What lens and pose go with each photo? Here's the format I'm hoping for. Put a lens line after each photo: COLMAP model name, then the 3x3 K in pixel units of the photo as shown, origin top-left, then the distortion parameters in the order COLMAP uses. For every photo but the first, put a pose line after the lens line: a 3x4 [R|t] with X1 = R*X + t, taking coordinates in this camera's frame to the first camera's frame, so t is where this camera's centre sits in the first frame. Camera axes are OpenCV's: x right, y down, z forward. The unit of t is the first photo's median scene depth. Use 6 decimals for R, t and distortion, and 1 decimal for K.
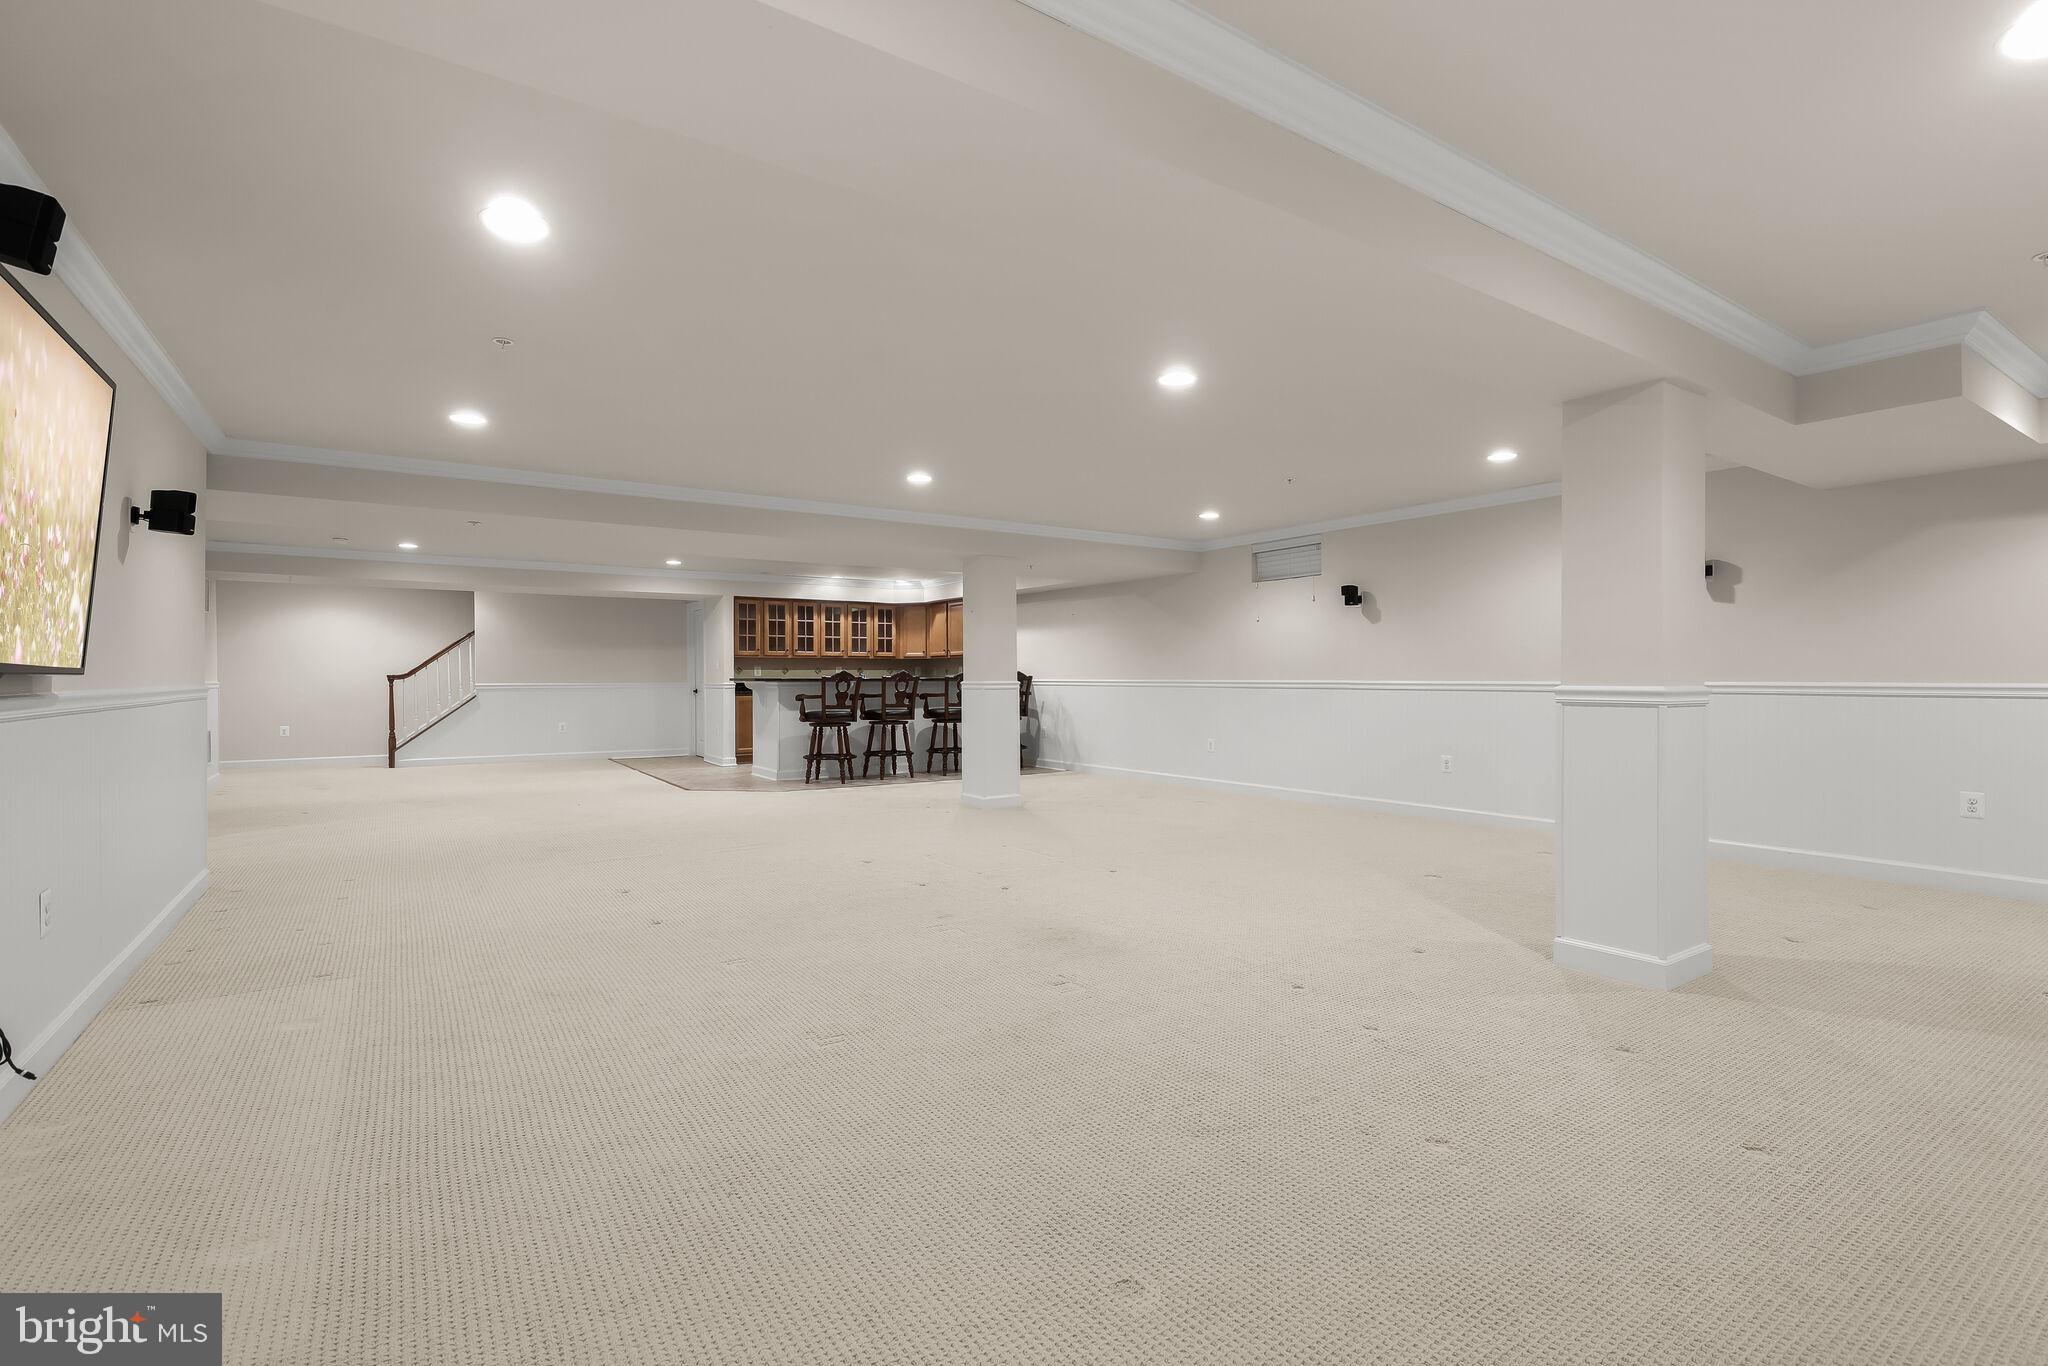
lens RADIAL K [[945.6, 0, 1036.6], [0, 945.6, 682.3], [0, 0, 1]] dist [0.003726, 0.000967]
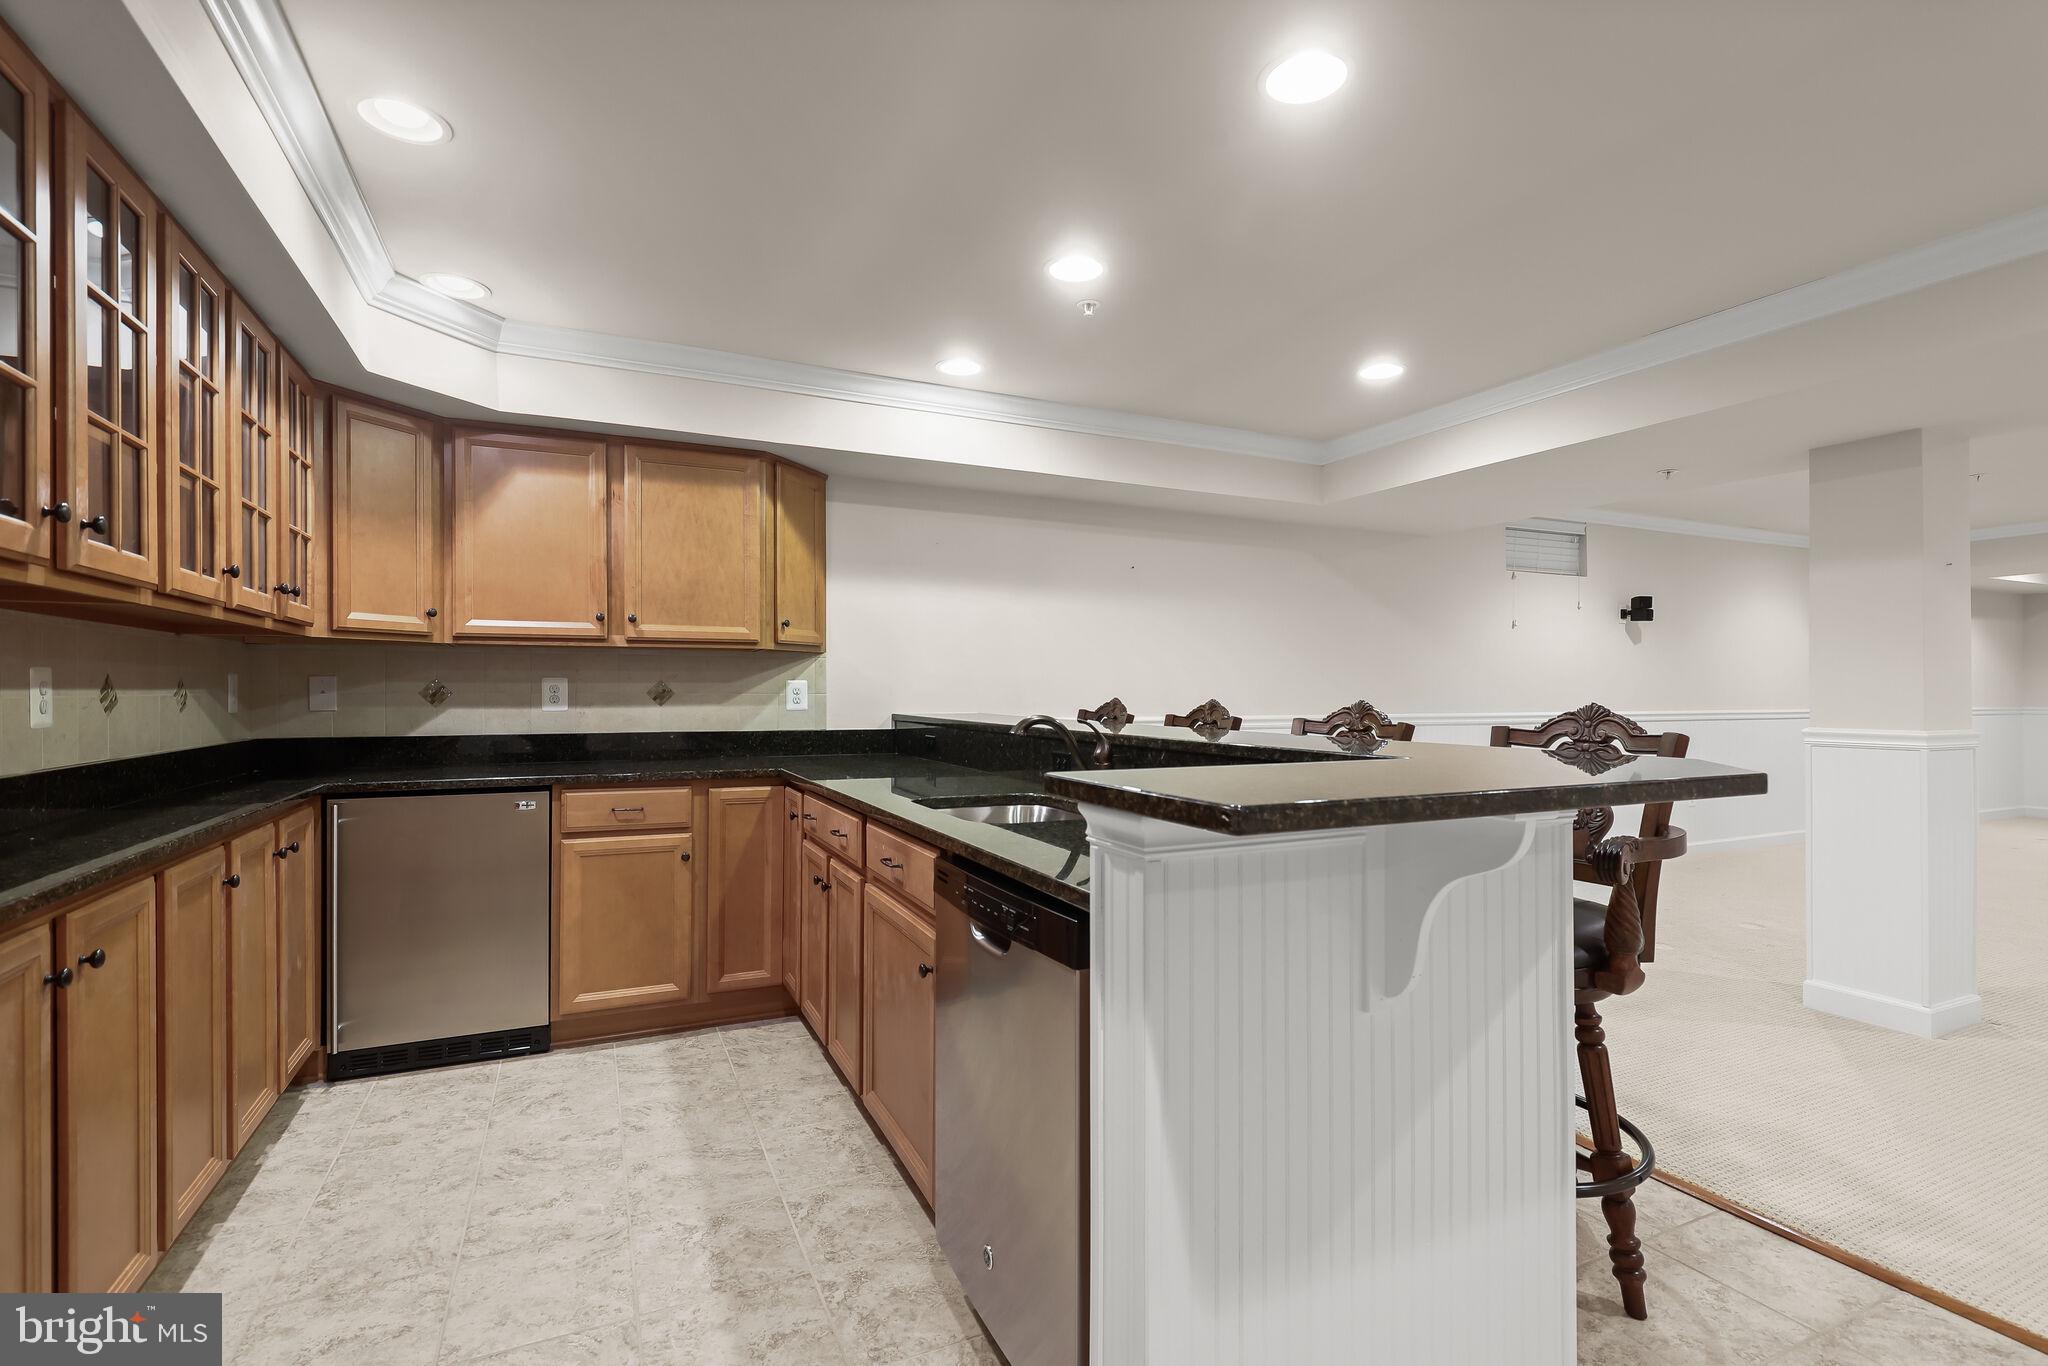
lens RADIAL K [[945.6, 0, 1033.0], [0, 945.6, 692.5], [0, 0, 1]] dist [0.003726, 0.000967]
pose [[0.149322, -0.000864, 0.988788, -0.351145], [0.003898, 0.999992, 0.000285, -0.012534], [-0.988781, 0.003812, 0.149324, 0.858491]]
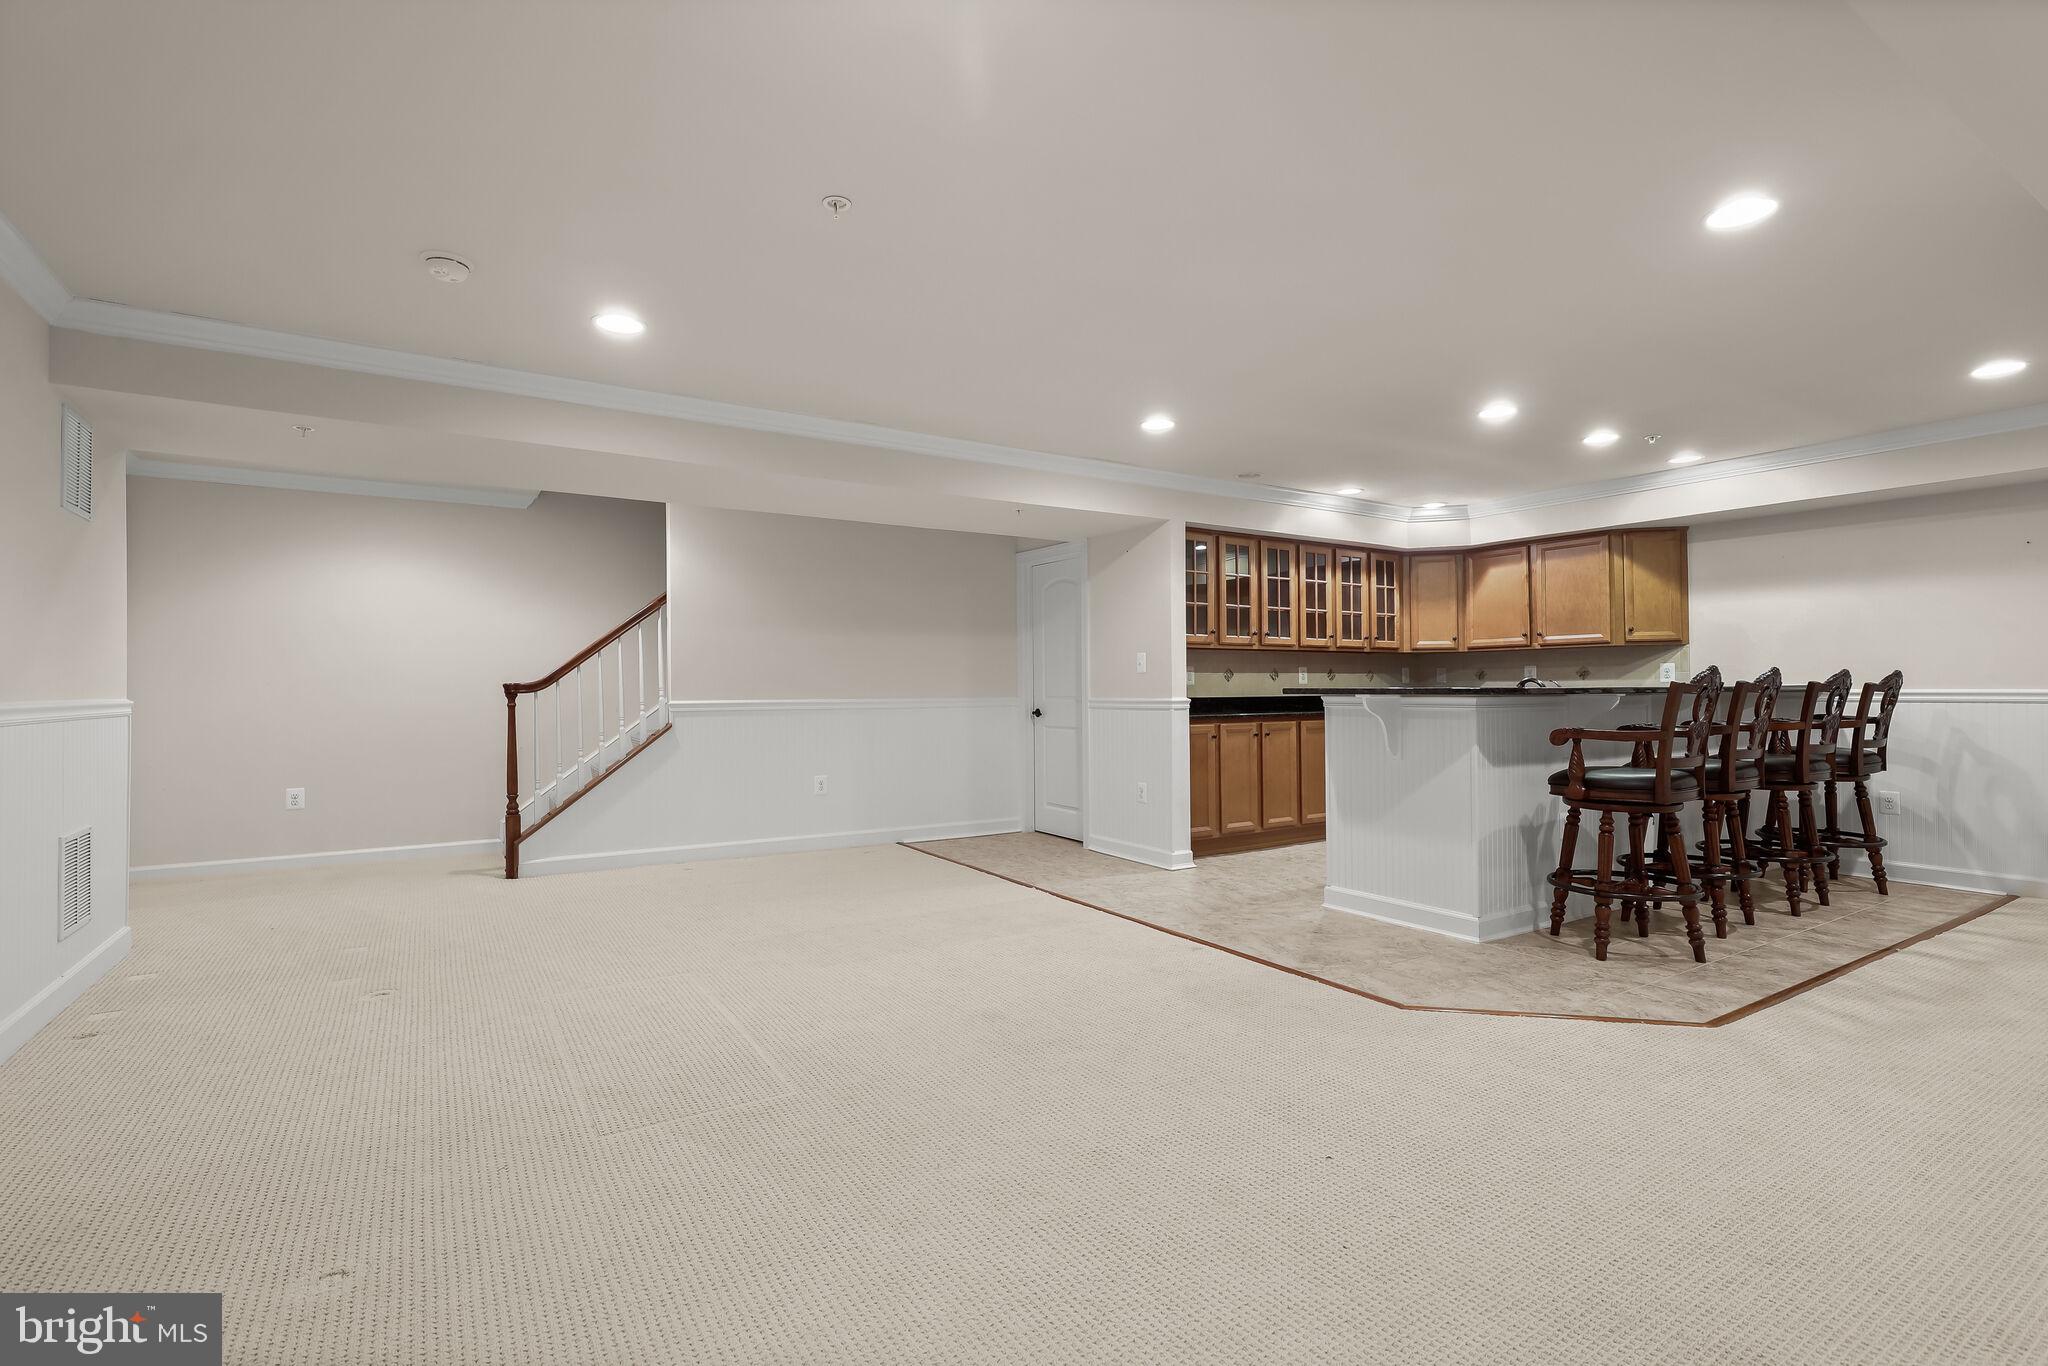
lens RADIAL K [[945.6, 0, 1022.0], [0, 945.6, 682.6], [0, 0, 1]] dist [0.003726, 0.000967]
pose [[0.999522, -0.002695, -0.030811, -0.368545], [0.002346, 0.999933, -0.011351, -0.002009], [0.030839, 0.011273, 0.999461, 0.477737]]
